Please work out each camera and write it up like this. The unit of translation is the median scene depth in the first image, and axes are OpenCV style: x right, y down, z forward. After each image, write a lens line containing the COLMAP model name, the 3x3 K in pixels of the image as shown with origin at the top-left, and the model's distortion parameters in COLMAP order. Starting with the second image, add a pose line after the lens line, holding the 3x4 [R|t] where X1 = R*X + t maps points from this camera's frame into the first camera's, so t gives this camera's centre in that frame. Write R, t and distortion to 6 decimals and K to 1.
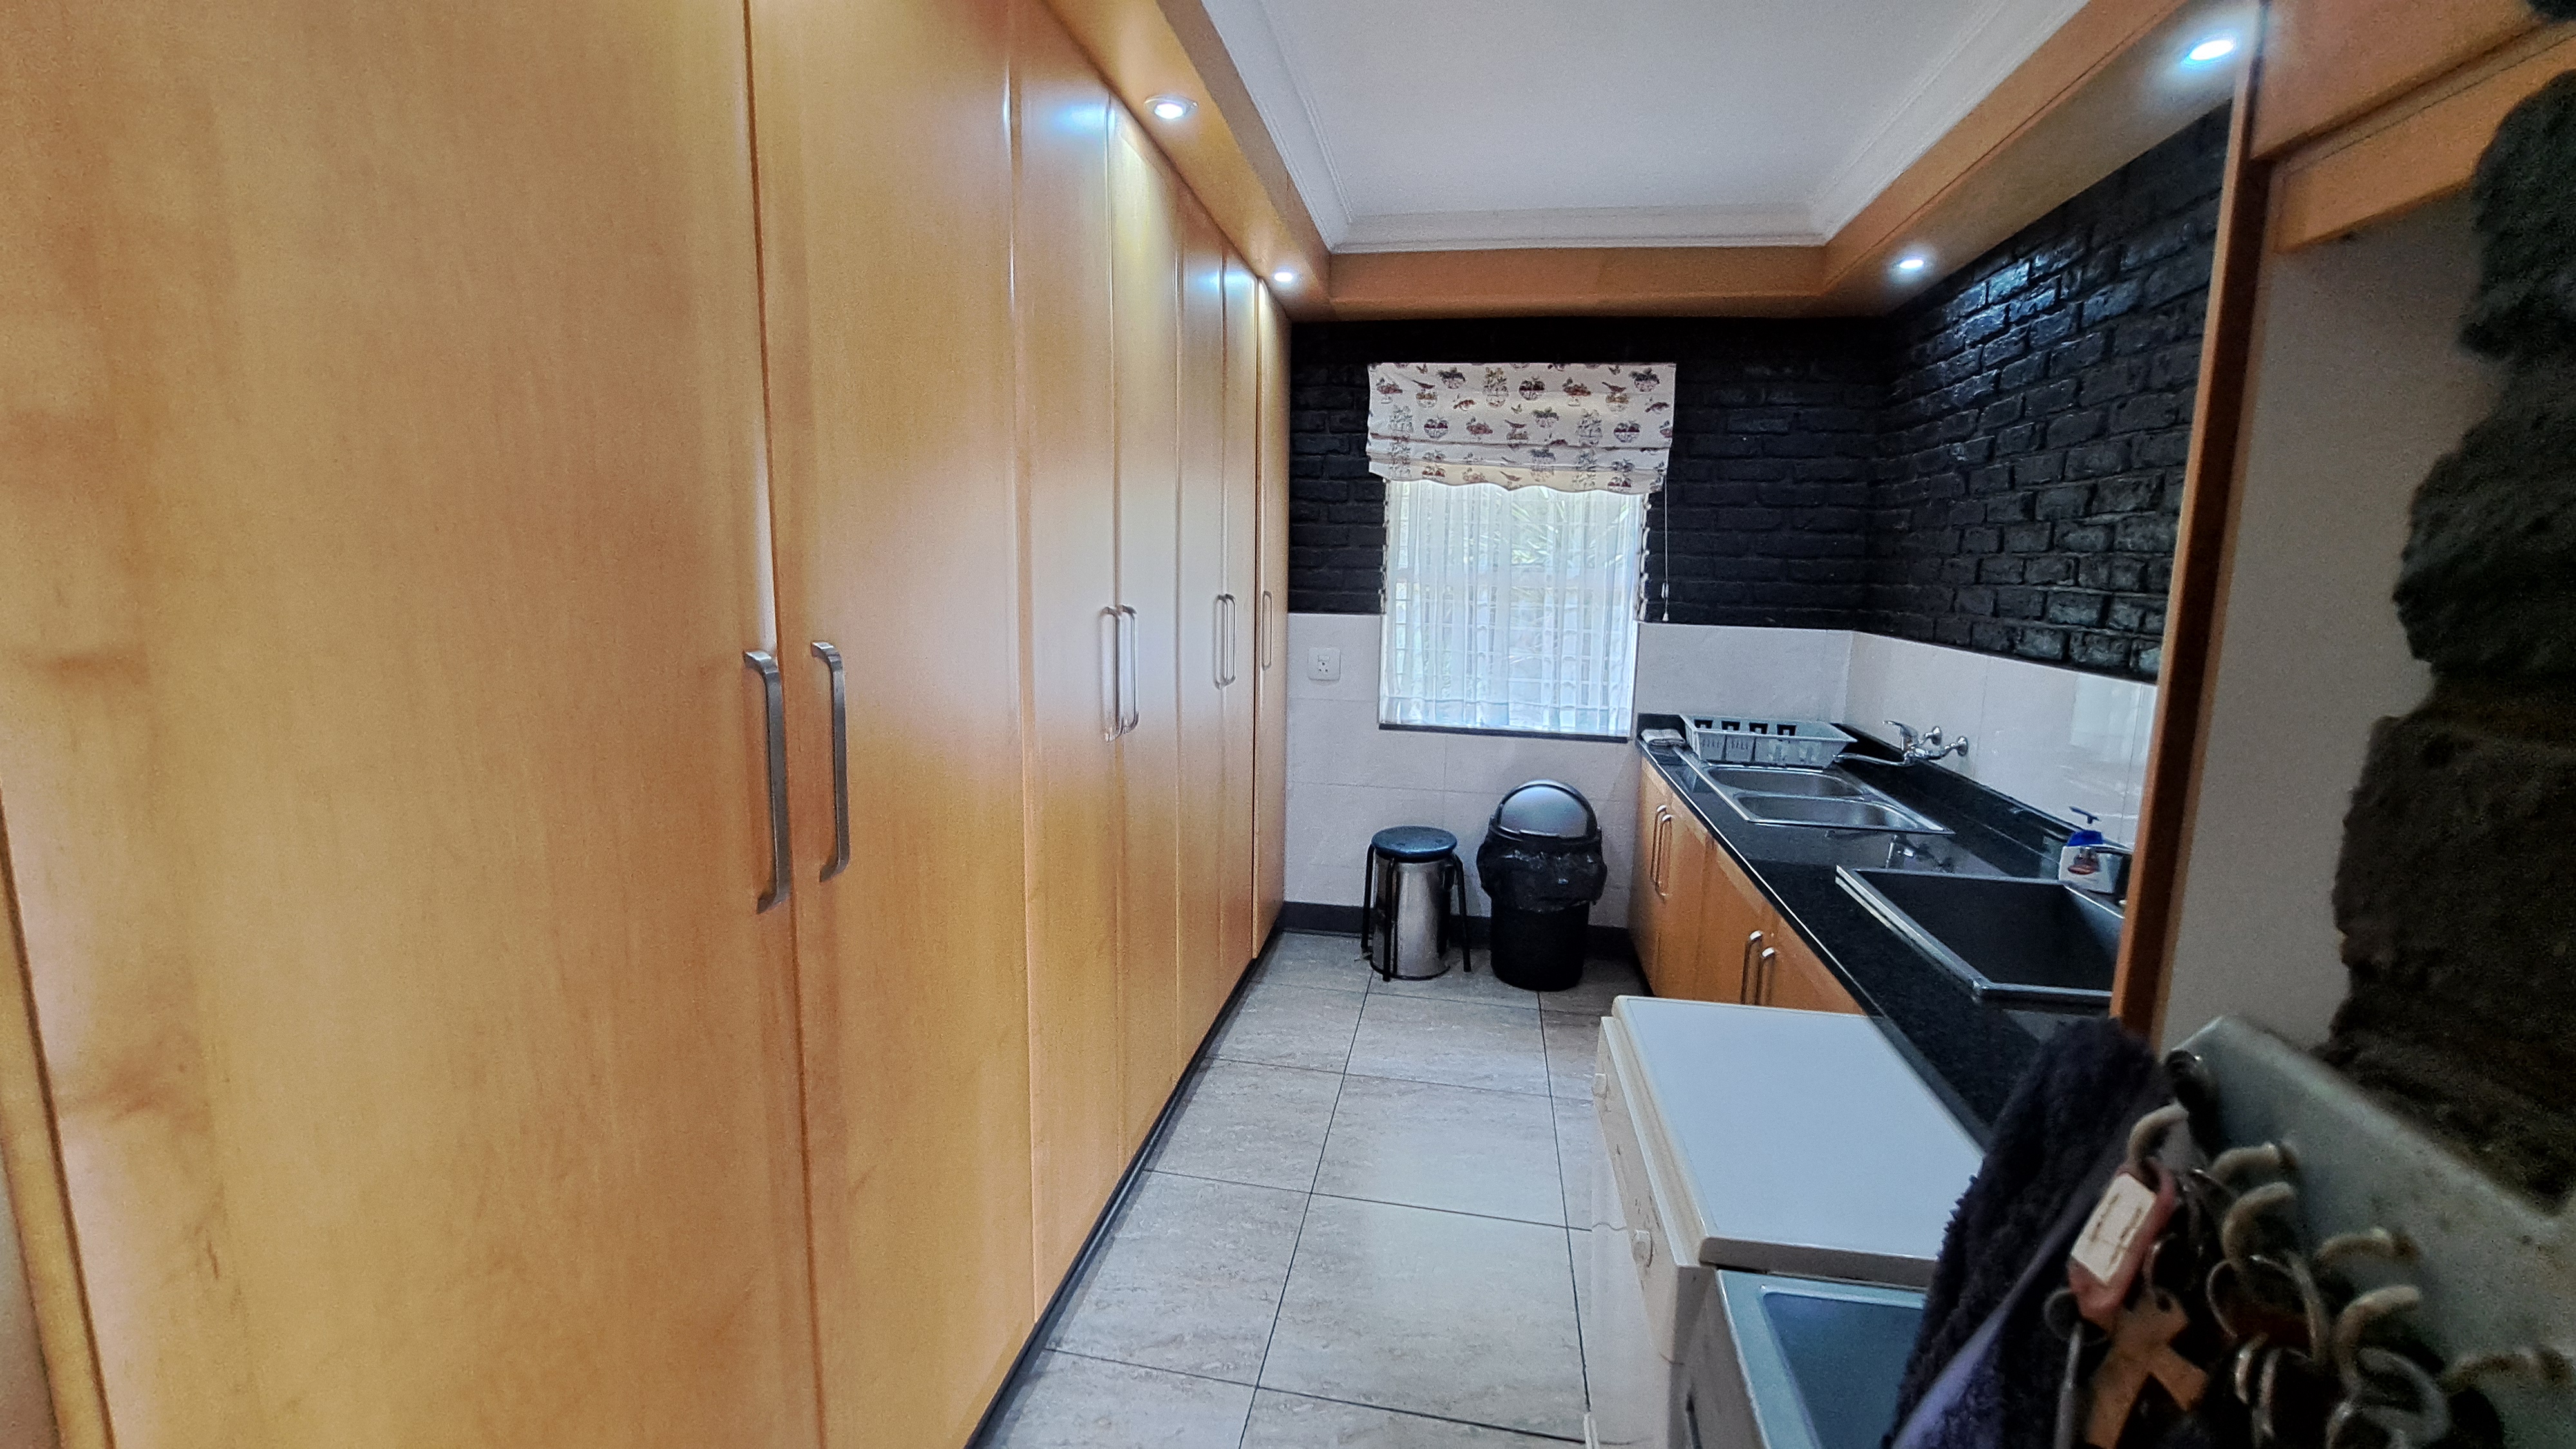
lens RADIAL K [[1030.6, 0, 1284.7], [0, 1030.6, 709.7], [0, 0, 1]] dist [-0.013199, 0.000232]
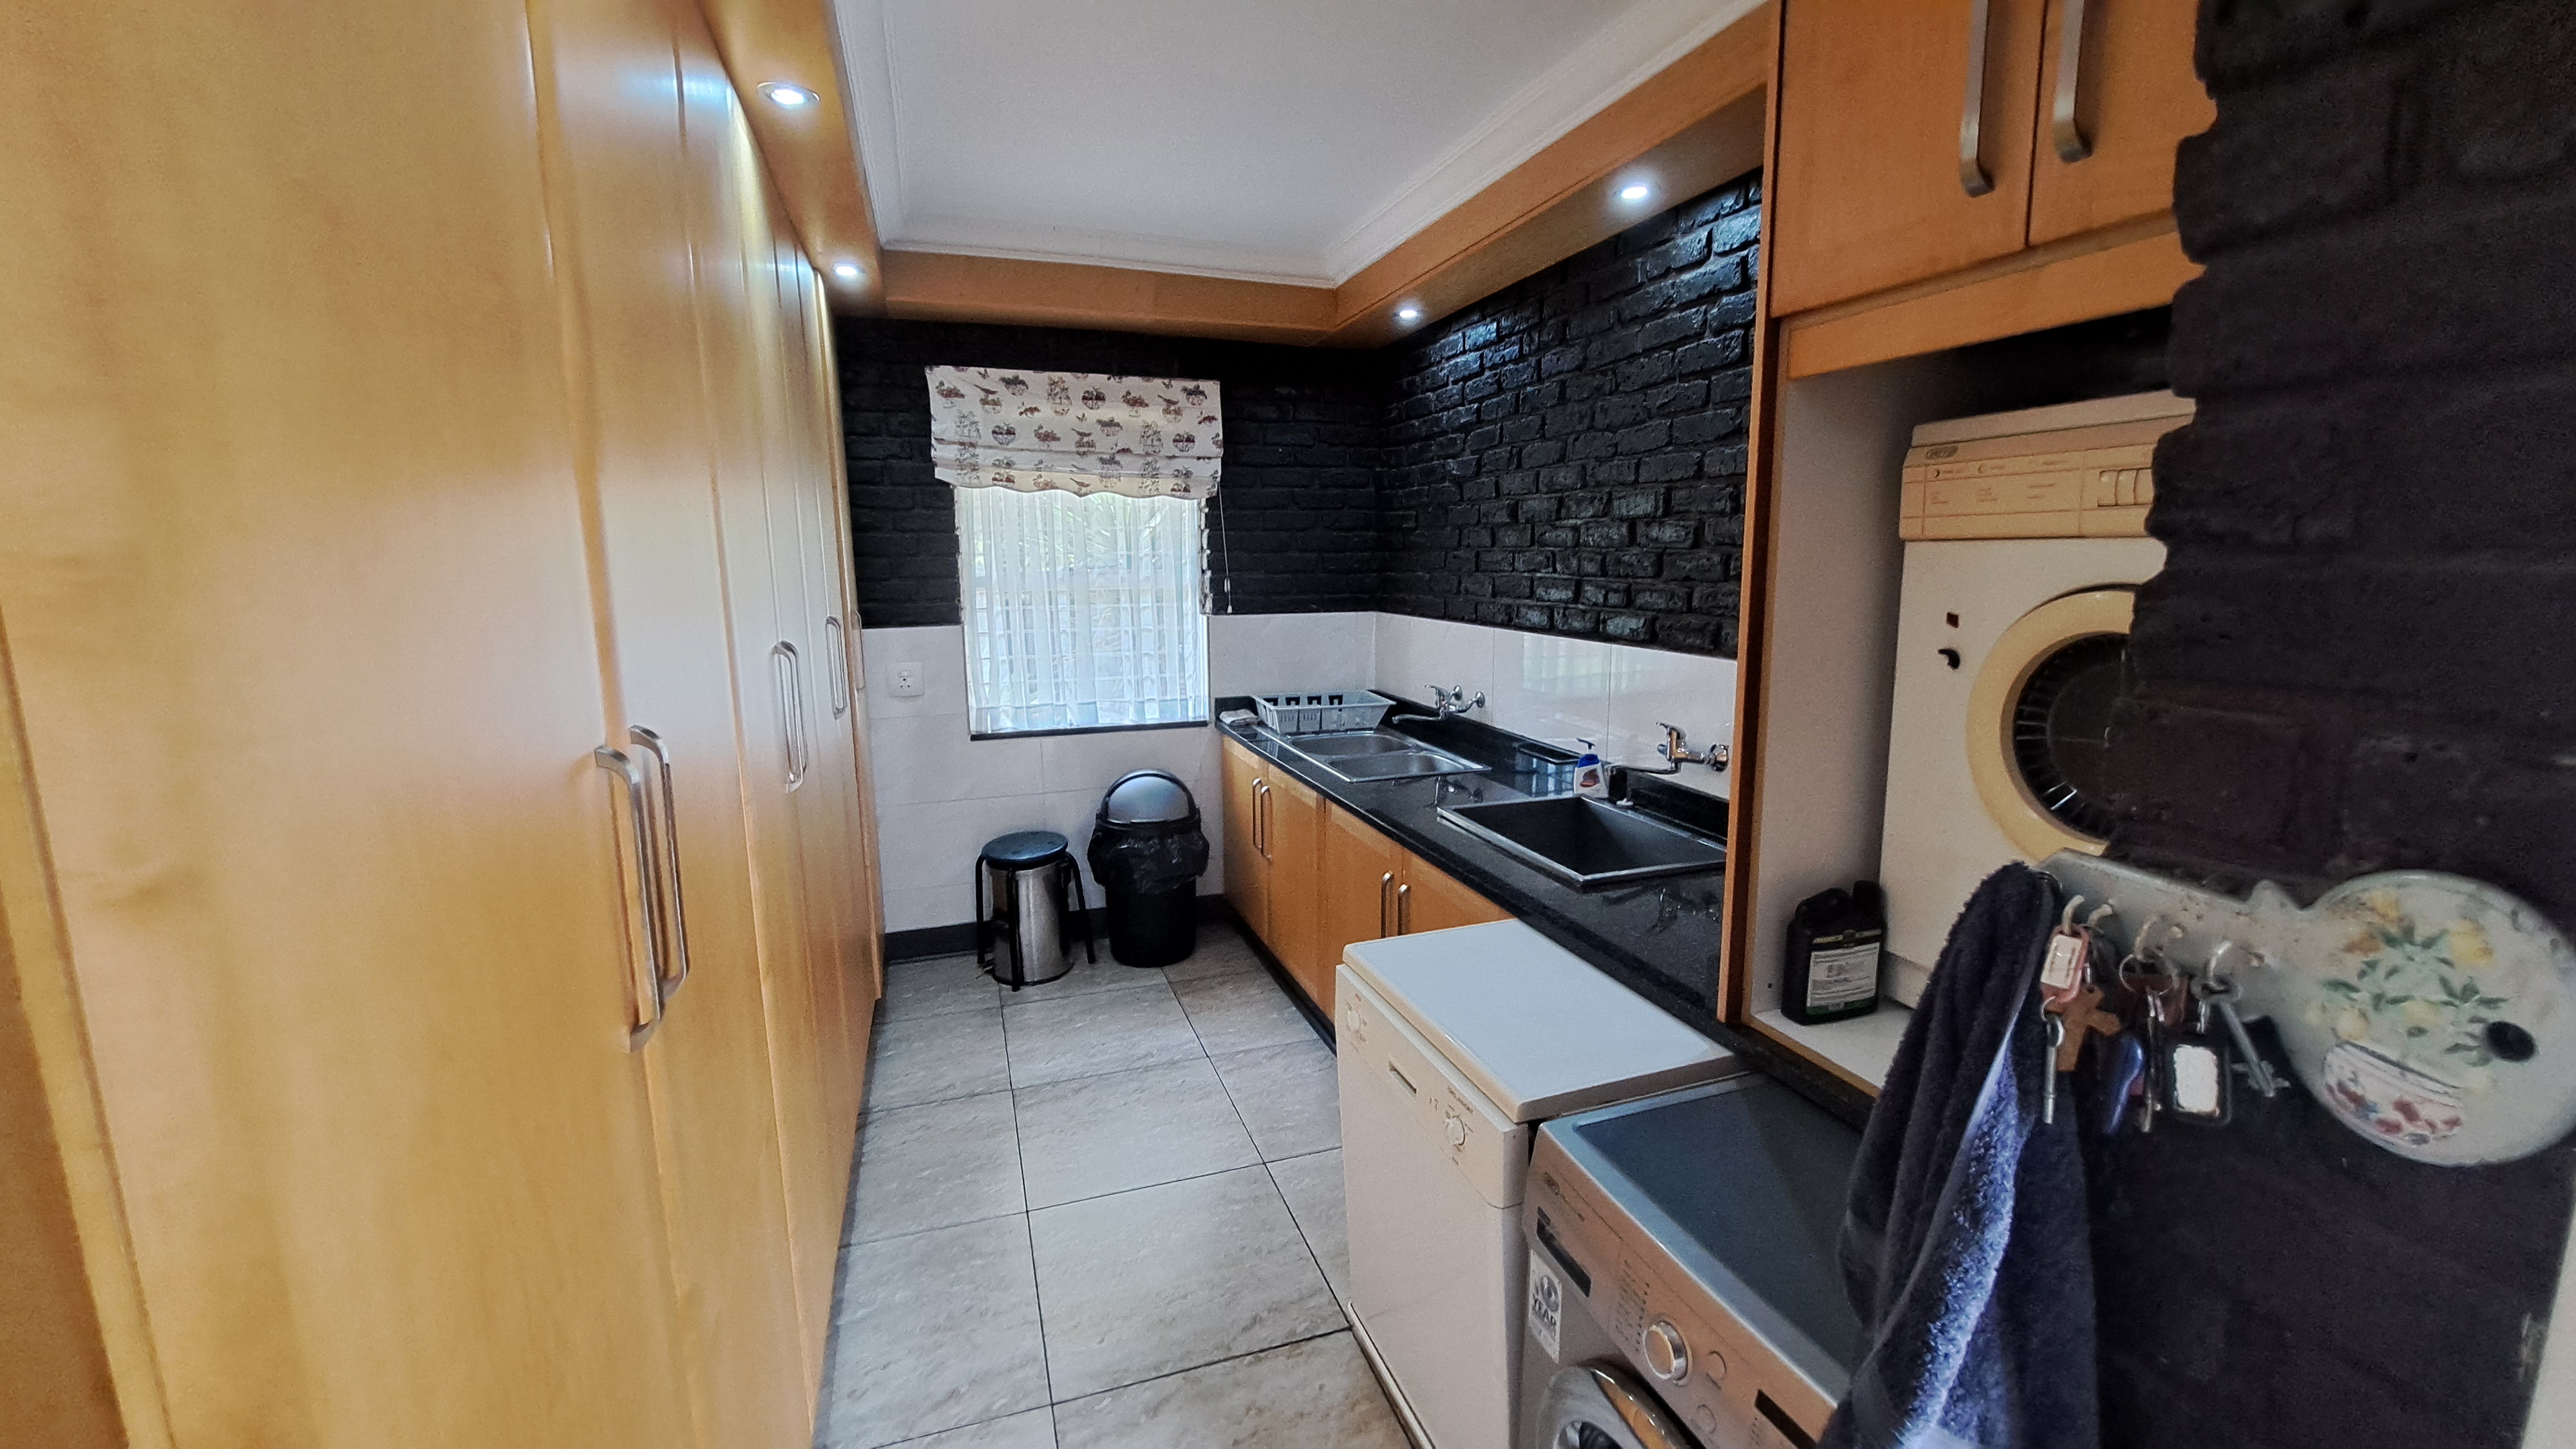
lens RADIAL K [[1030.6, 0, 1284.7], [0, 1030.6, 709.7], [0, 0, 1]] dist [-0.013199, 0.000232]
pose [[0.872977, -0.104884, 0.476350, -0.124122], [0.099352, 0.994369, 0.036868, -0.018389], [-0.477535, 0.015141, 0.878482, -0.004136]]
